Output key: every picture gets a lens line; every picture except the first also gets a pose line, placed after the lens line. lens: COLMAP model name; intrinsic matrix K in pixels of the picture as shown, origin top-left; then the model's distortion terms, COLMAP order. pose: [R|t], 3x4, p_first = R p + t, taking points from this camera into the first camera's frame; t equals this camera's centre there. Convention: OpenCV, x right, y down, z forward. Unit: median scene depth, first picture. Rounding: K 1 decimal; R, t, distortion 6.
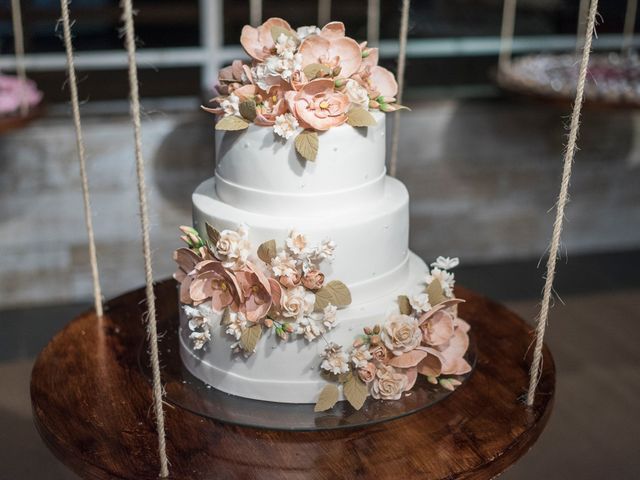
lens RADIAL K [[1063.9, 0, 320.0], [0, 1063.9, 240.0], [0, 0, 1]] dist [-0.017697, -0.040706]
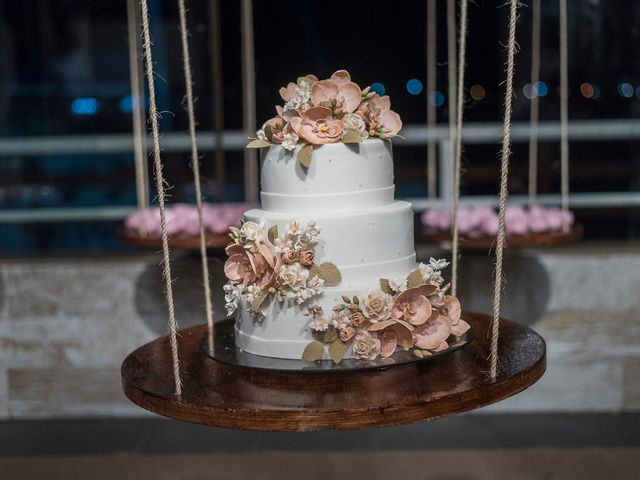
lens RADIAL K [[1063.9, 0, 320.0], [0, 1063.9, 240.0], [0, 0, 1]] dist [-0.017697, -0.040706]
pose [[0.938907, -0.001644, -0.344168, 0.451057], [-0.070256, 0.978017, -0.196334, 0.267059], [0.336925, 0.208519, 0.918151, -0.185581]]
